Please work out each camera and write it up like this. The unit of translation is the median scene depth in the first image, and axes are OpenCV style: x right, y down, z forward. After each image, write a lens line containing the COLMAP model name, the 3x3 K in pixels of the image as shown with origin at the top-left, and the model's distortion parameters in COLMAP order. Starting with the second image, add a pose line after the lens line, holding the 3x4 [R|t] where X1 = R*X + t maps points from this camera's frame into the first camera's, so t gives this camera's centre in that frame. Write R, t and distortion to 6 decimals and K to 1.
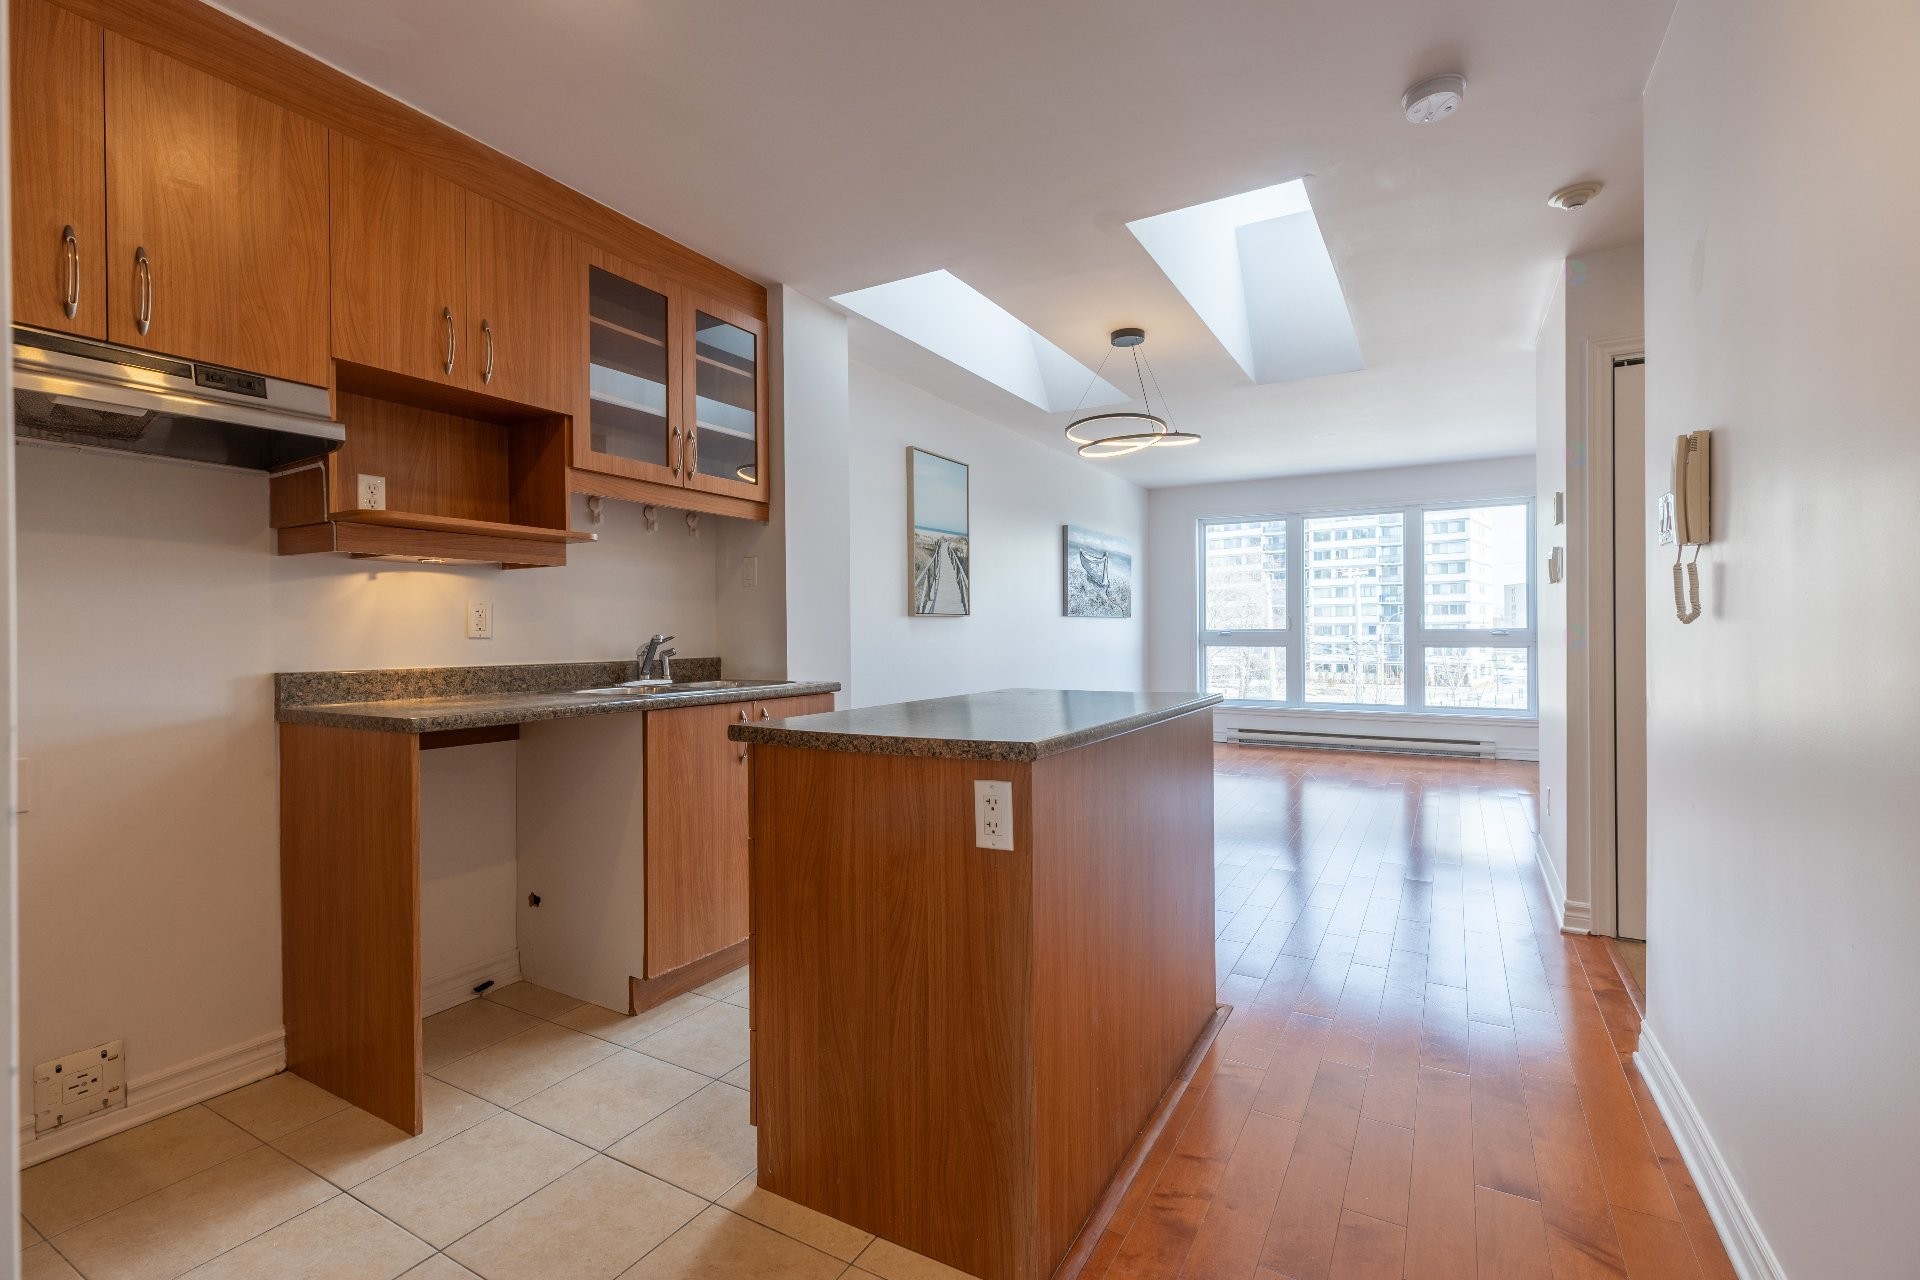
lens RADIAL K [[861.5, 0, 958.9], [0, 861.5, 632.7], [0, 0, 1]] dist [-0.001850, -0.000376]
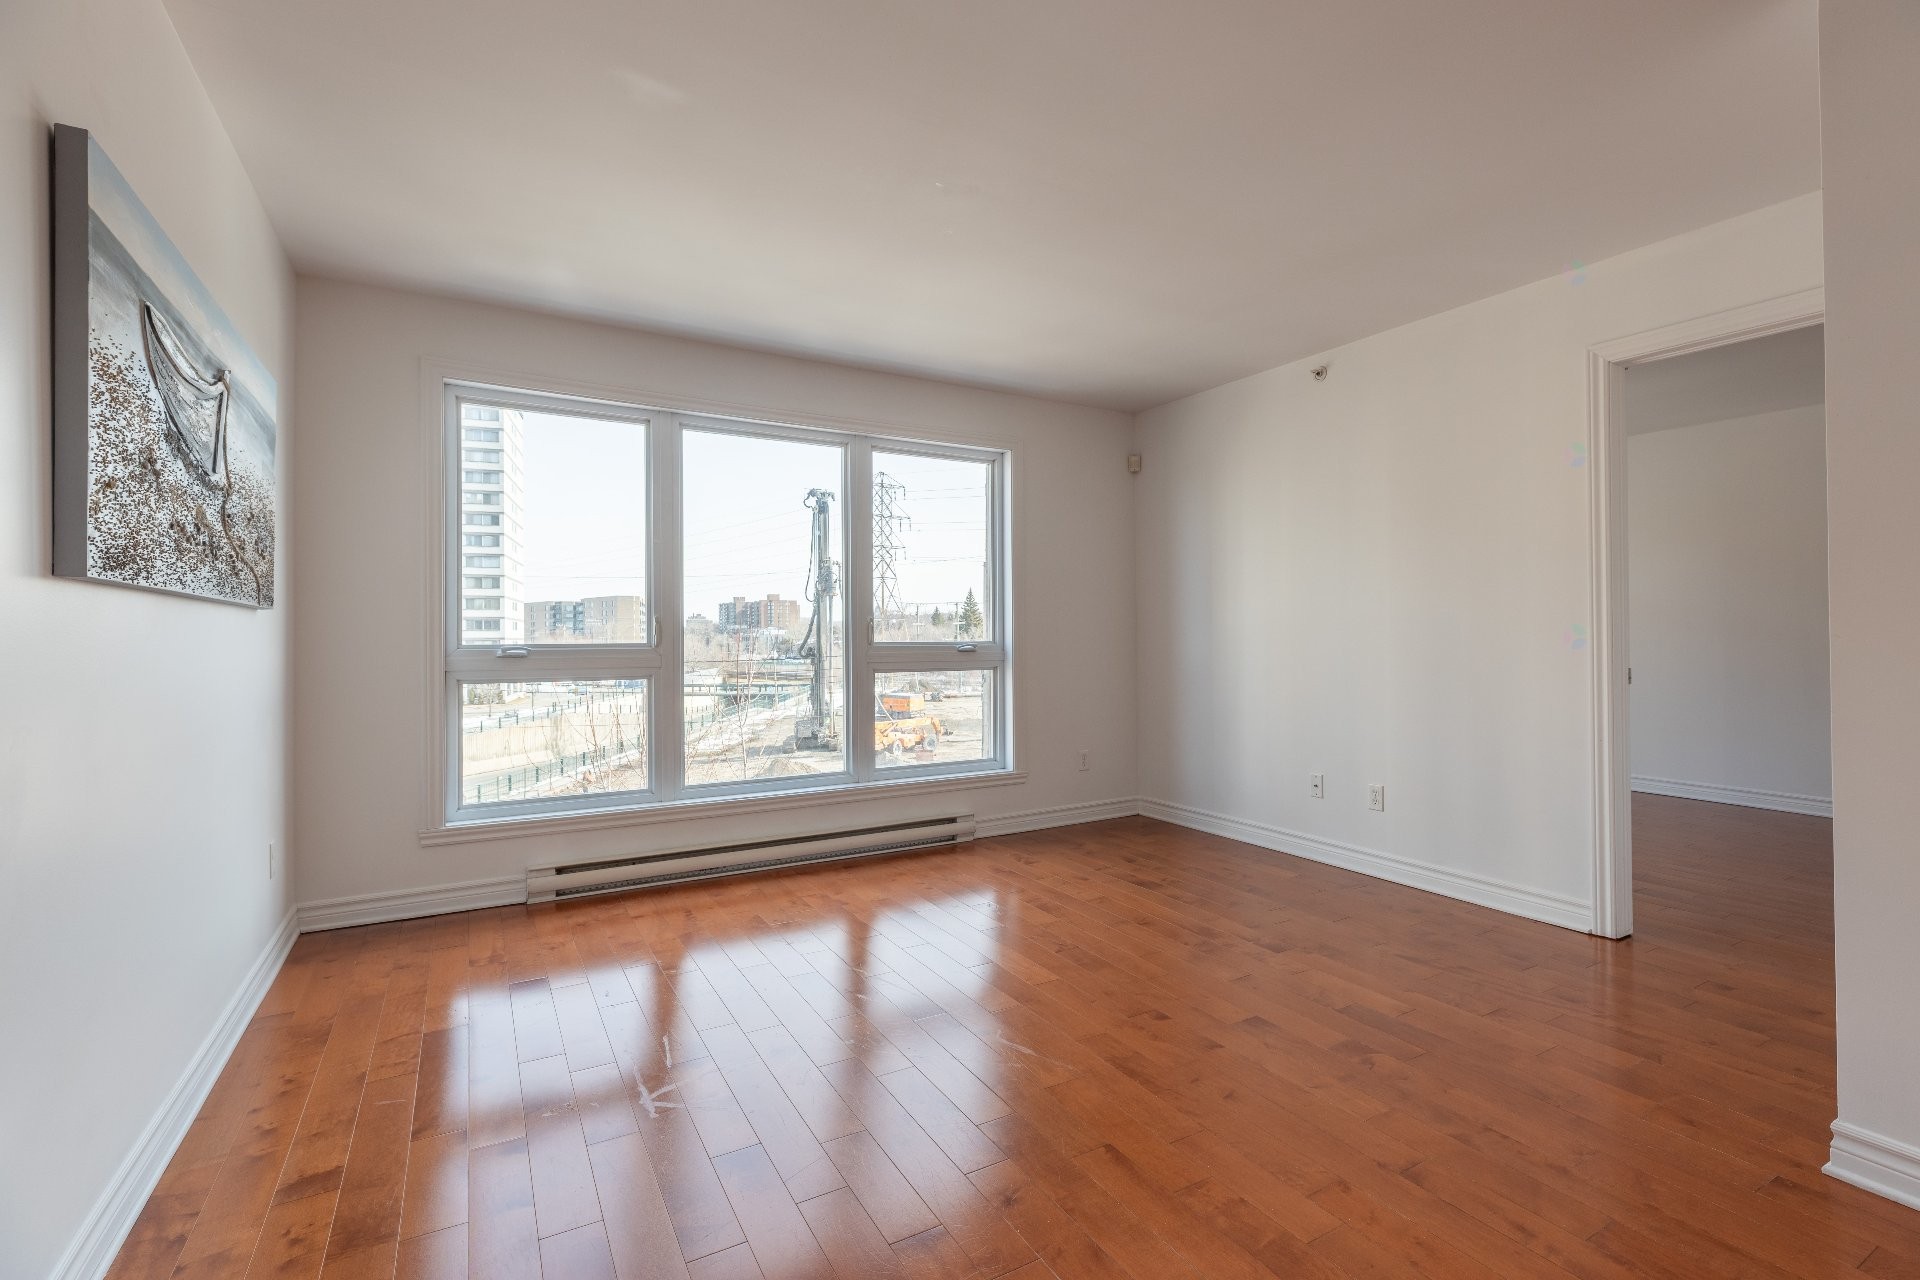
lens RADIAL K [[861.5, 0, 958.9], [0, 861.5, 632.7], [0, 0, 1]] dist [-0.001850, -0.000376]
pose [[0.505623, 0.013665, 0.862646, 0.047112], [0.002836, 0.999843, -0.017500, -0.001900], [-0.862750, 0.011295, 0.505505, 0.602049]]
